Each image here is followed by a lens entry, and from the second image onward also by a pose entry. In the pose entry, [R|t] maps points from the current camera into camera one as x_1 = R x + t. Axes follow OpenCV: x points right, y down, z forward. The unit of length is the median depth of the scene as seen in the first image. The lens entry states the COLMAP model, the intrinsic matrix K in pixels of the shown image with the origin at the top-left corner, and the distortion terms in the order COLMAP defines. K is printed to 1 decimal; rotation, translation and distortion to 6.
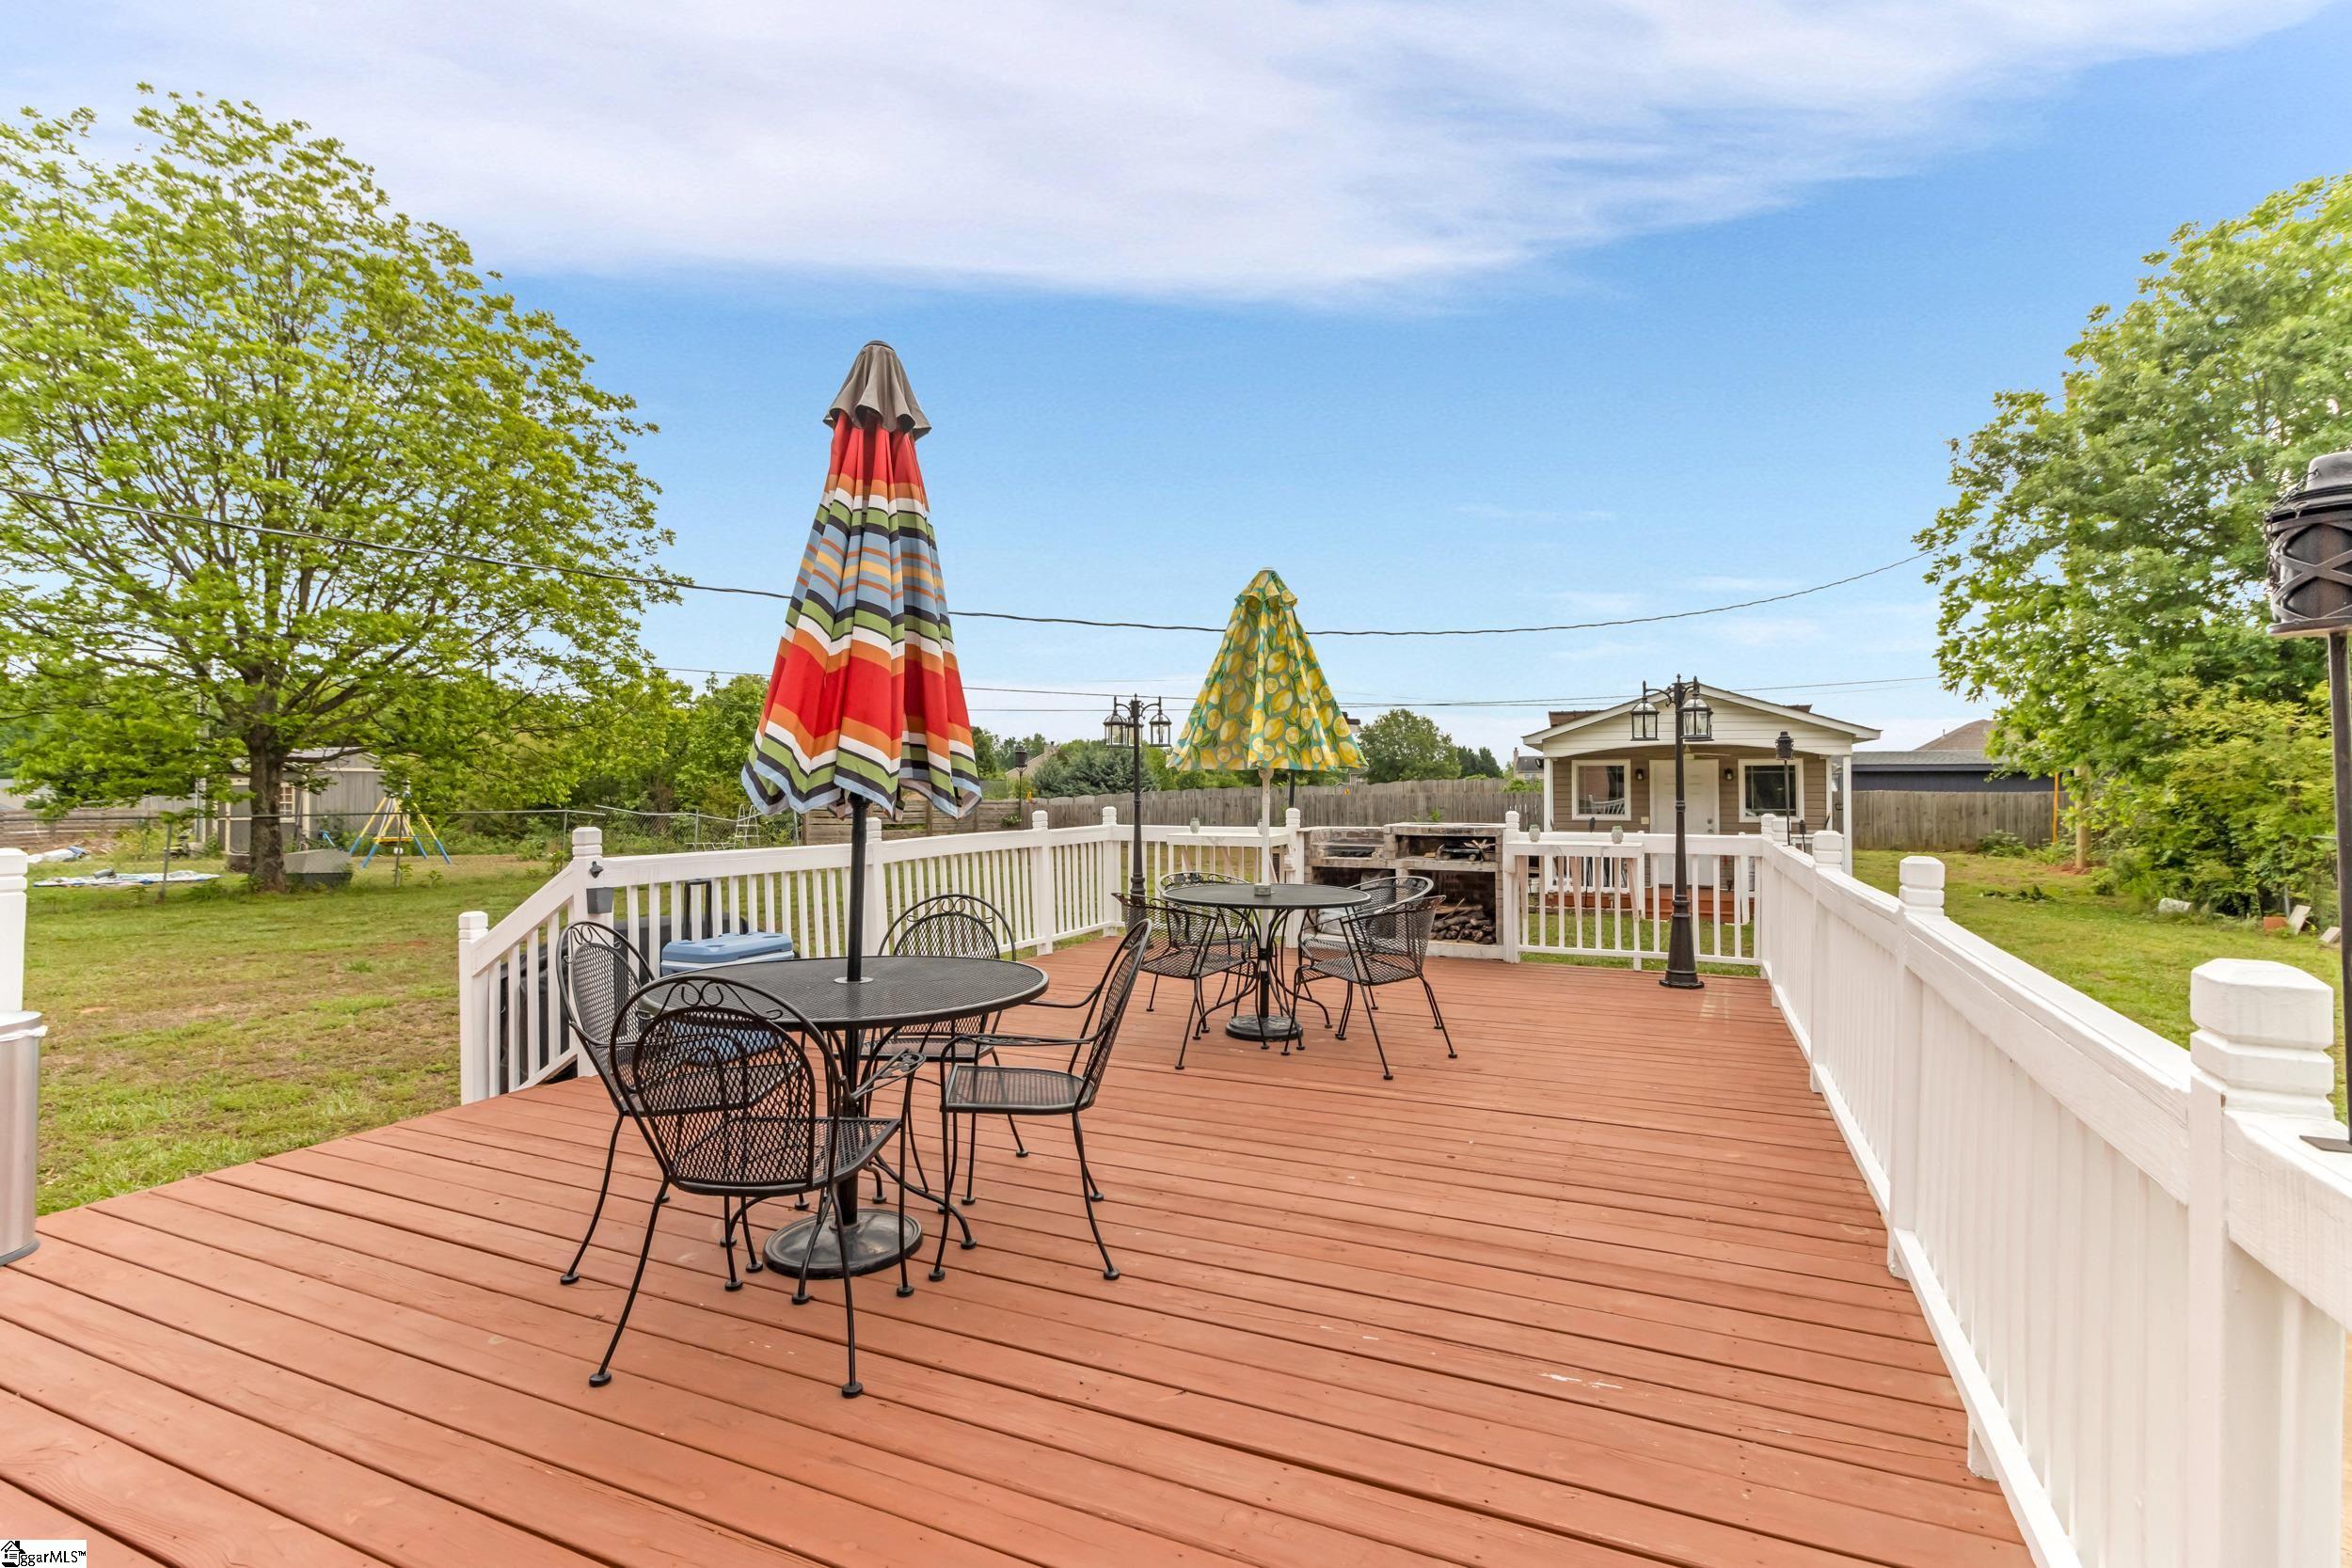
lens RADIAL K [[1128.5, 0, 1163.2], [0, 1128.5, 782.7], [0, 0, 1]] dist [-0.000113, -0.000386]
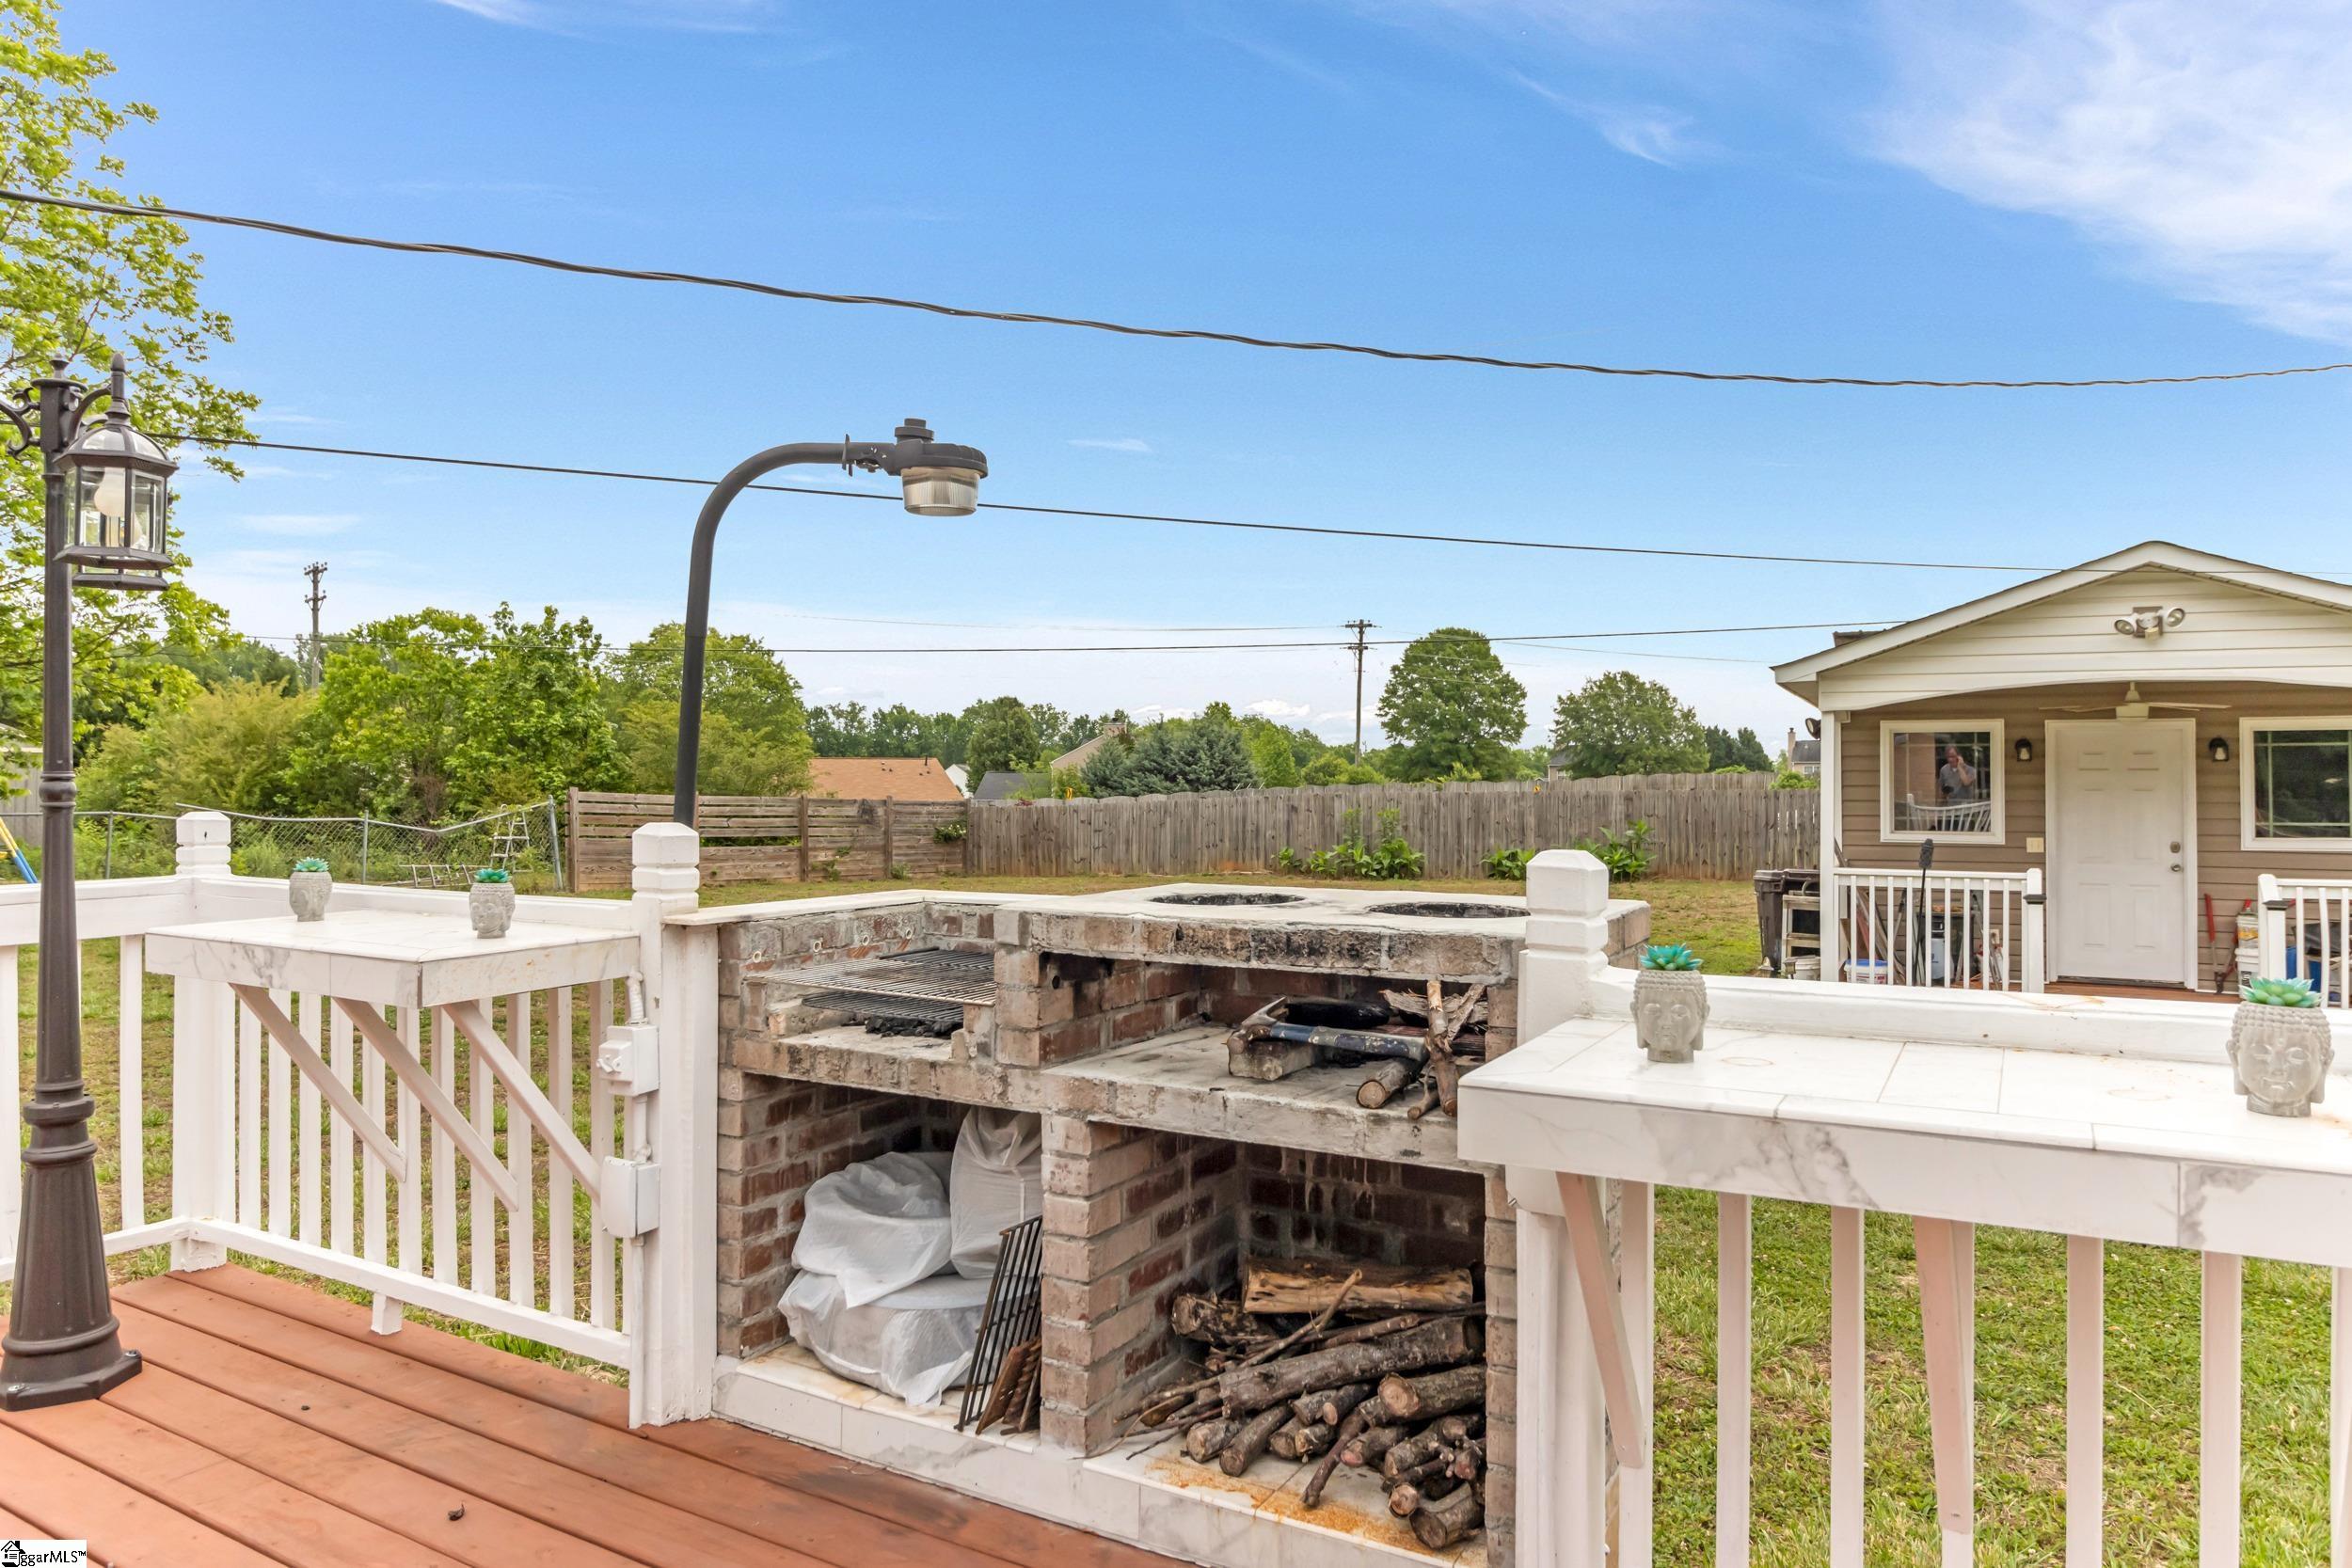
lens RADIAL K [[1520.4, 0, 1184.9], [0, 1520.4, 793.5], [0, 0, 1]] dist [-0.005310, 0.000634]
pose [[0.996917, 0.003353, -0.078393, 0.058956], [-0.002568, 0.999945, 0.010122, 0.003093], [0.078423, -0.009890, 0.996871, 0.166184]]
